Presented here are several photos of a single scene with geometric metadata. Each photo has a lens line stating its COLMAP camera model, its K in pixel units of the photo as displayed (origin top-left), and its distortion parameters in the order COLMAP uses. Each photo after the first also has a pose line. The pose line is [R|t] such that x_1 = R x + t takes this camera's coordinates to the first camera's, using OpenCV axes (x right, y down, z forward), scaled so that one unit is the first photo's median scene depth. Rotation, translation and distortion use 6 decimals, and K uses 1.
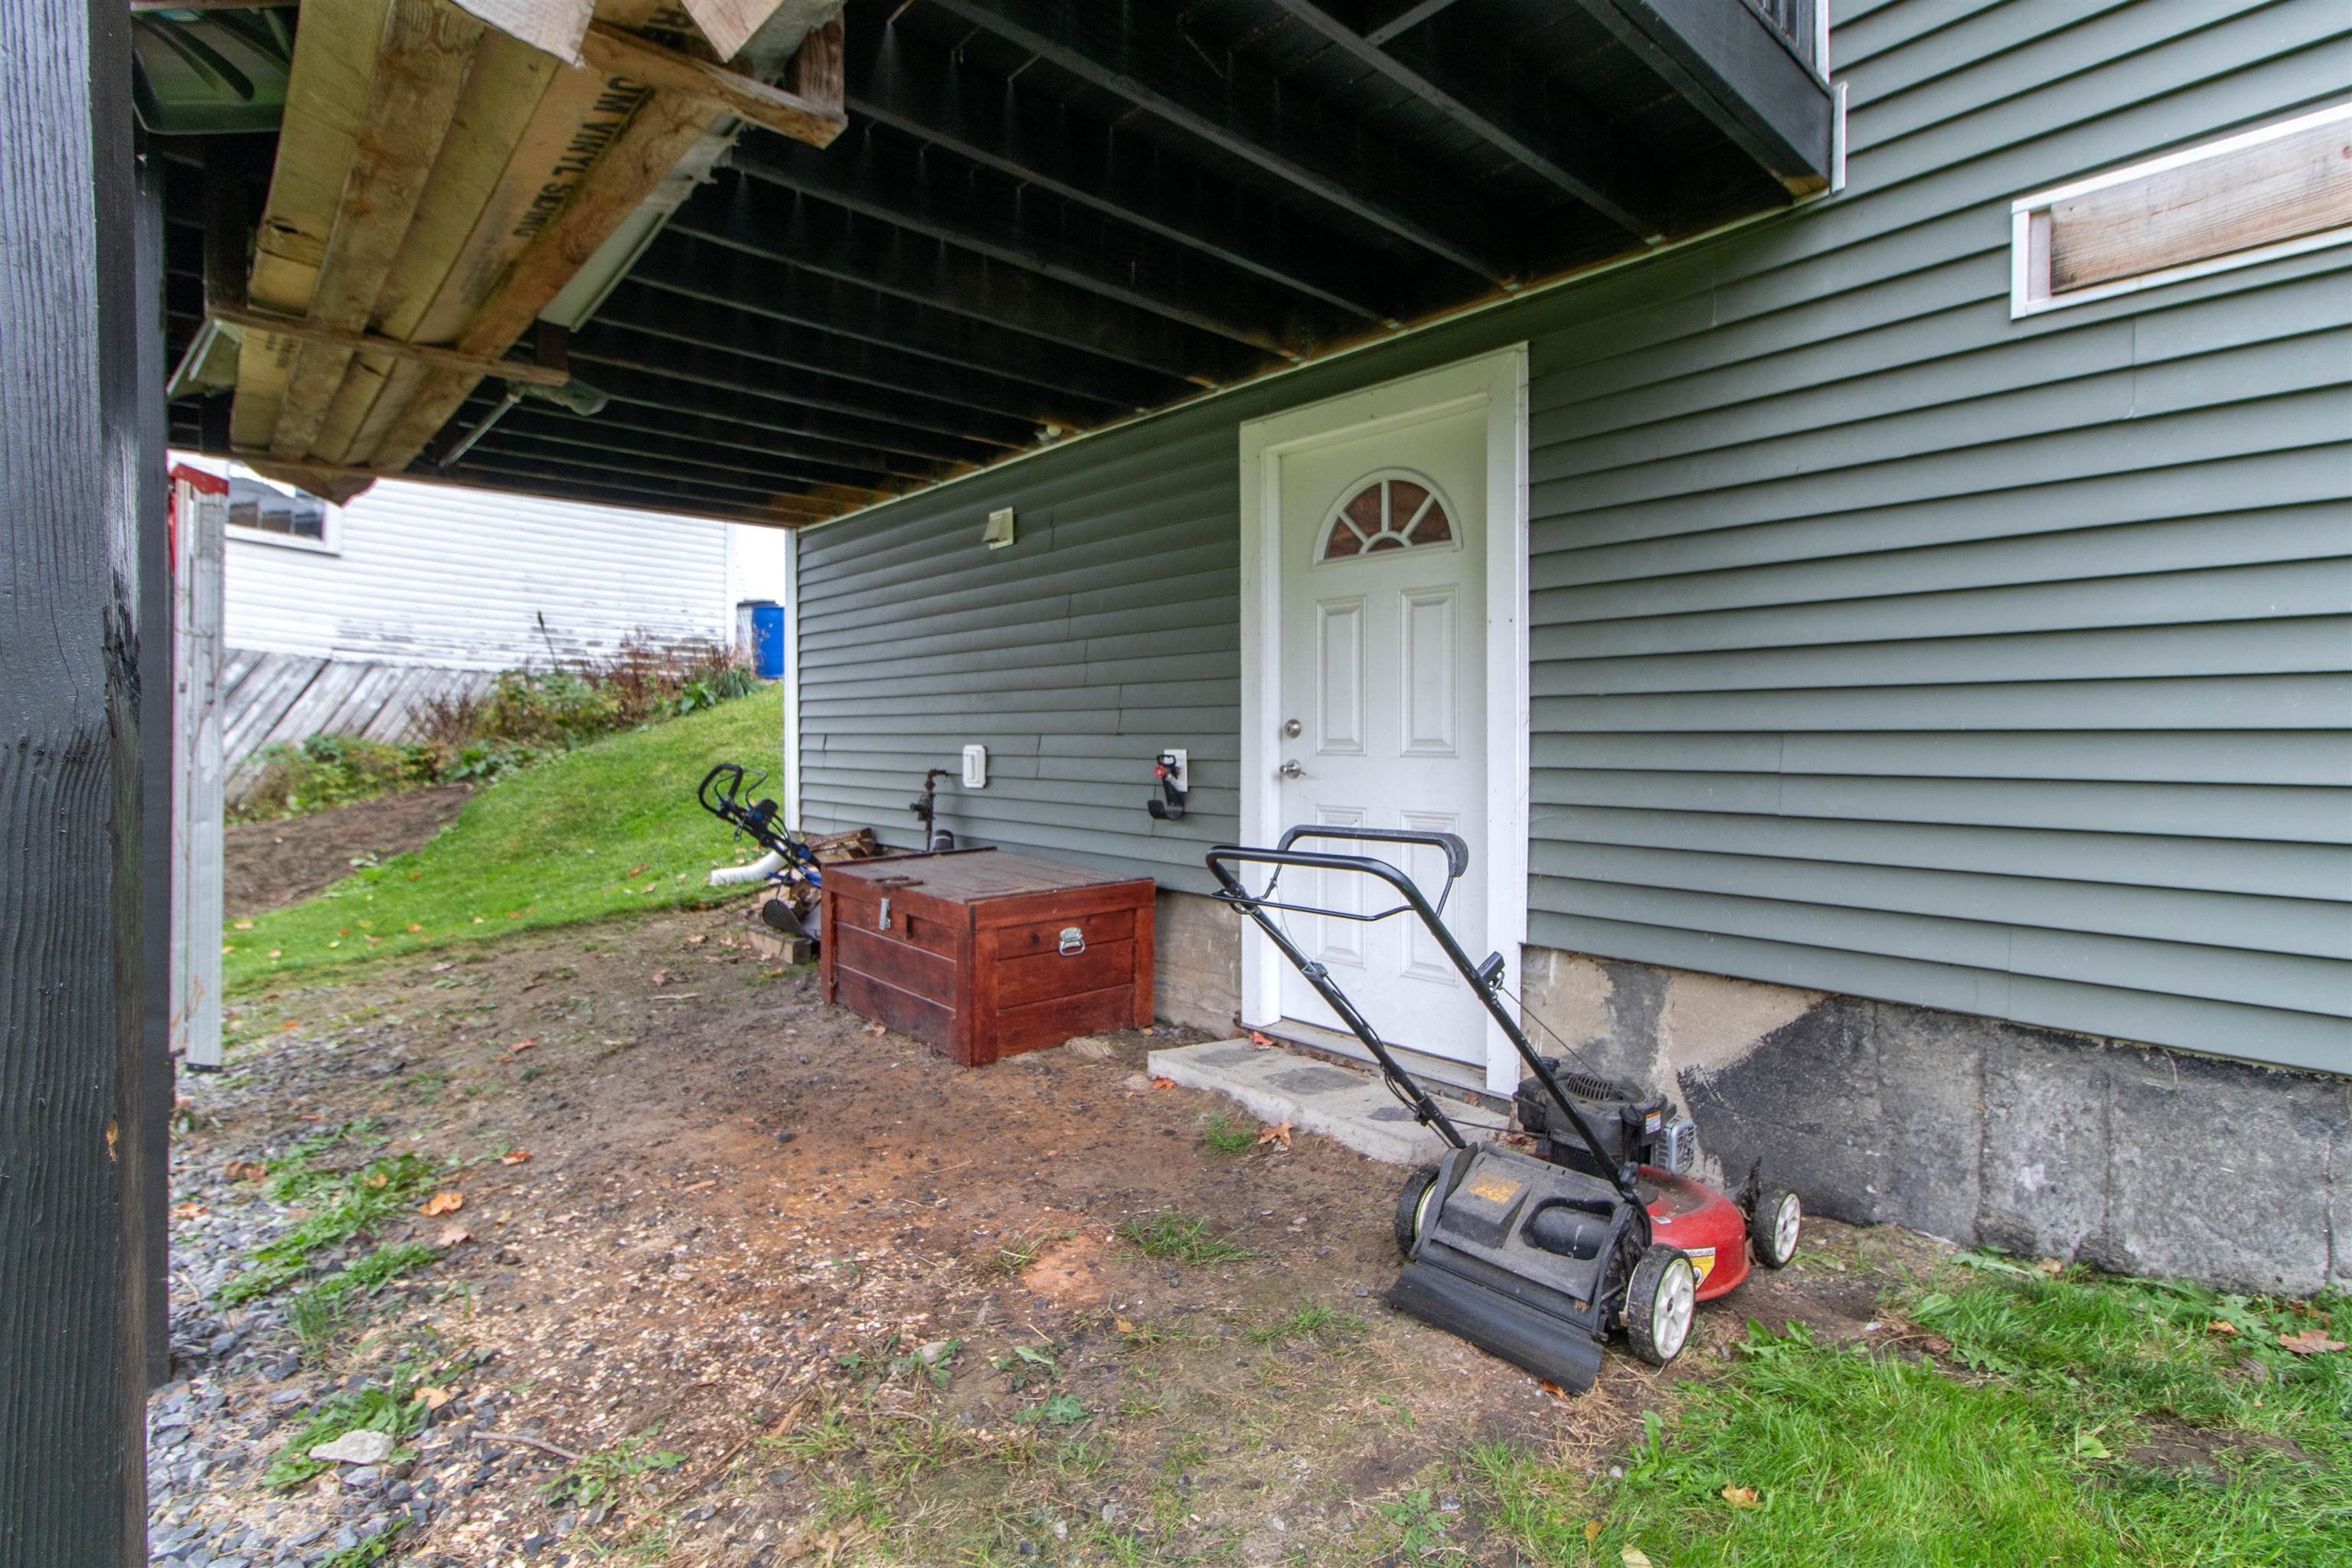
lens RADIAL K [[1085.4, 0, 1163.8], [0, 1085.4, 728.7], [0, 0, 1]] dist [0.000261, 0.000056]
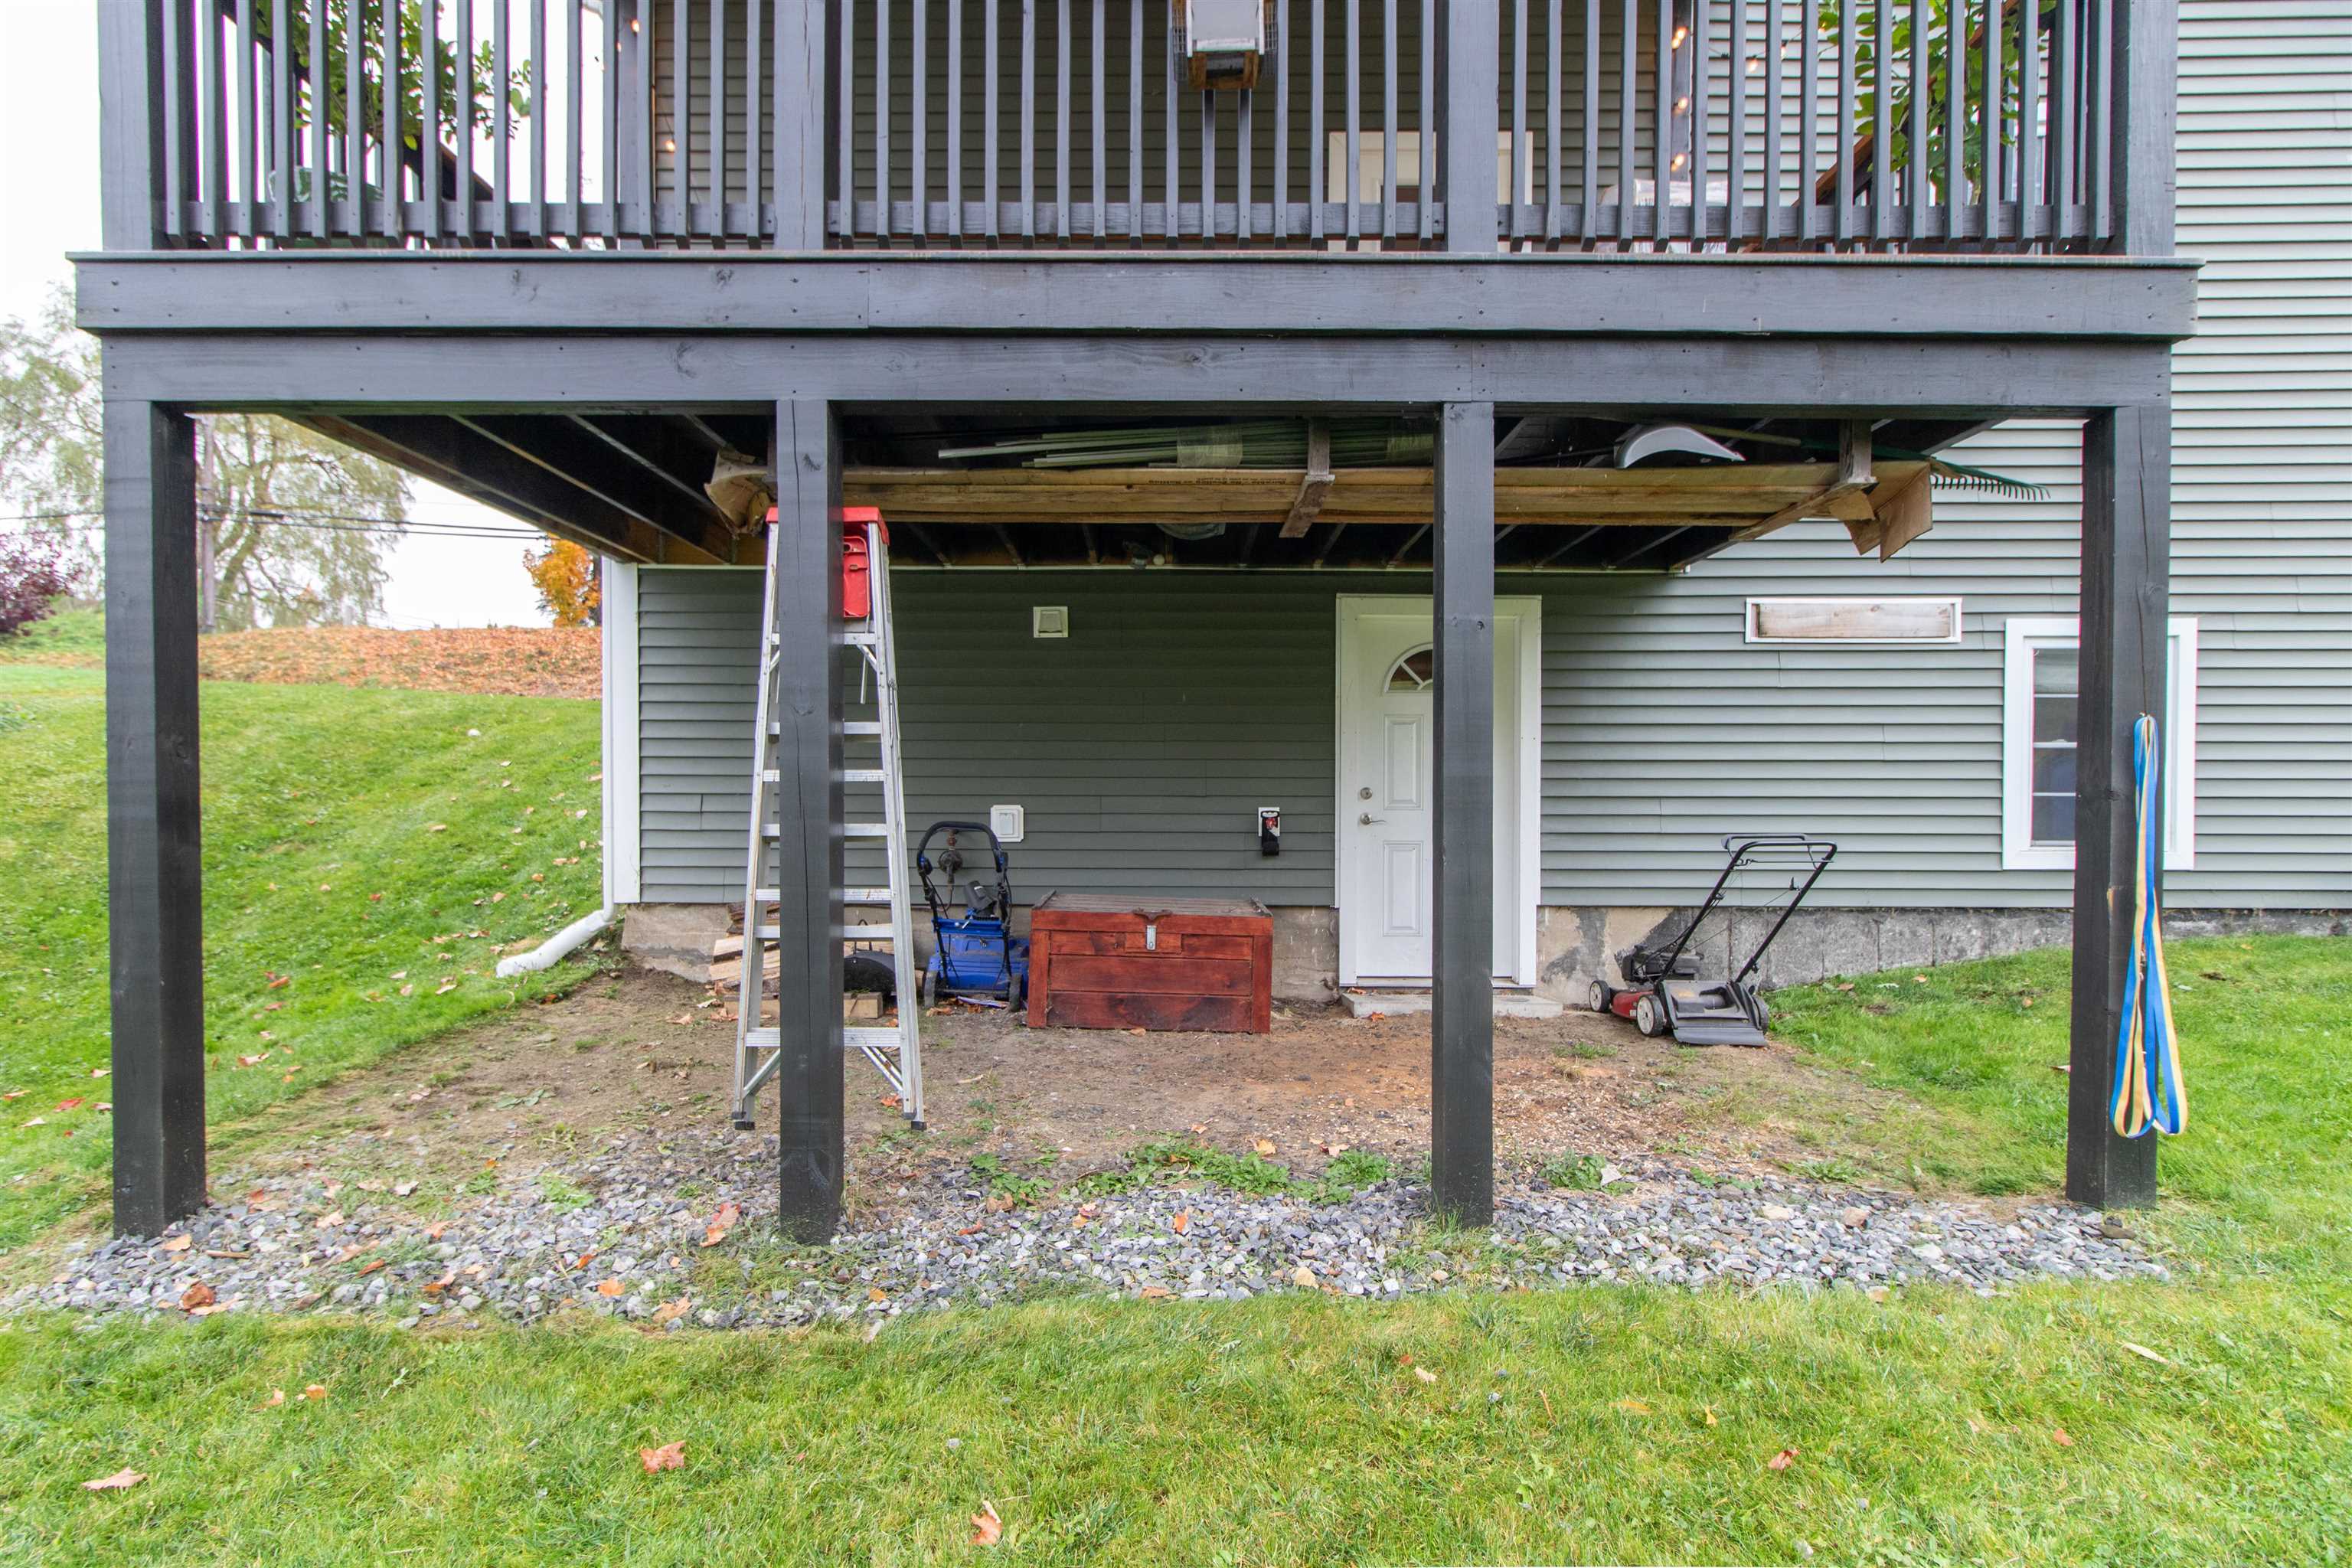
lens RADIAL K [[1085.4, 0, 1180.7], [0, 1085.4, 794.9], [0, 0, 1]] dist [0.000261, 0.000056]
pose [[0.679867, 0.000914, 0.733335, -1.587887], [-0.008100, 0.999948, 0.006263, -0.006975], [-0.733290, -0.010198, 0.679839, 0.154556]]
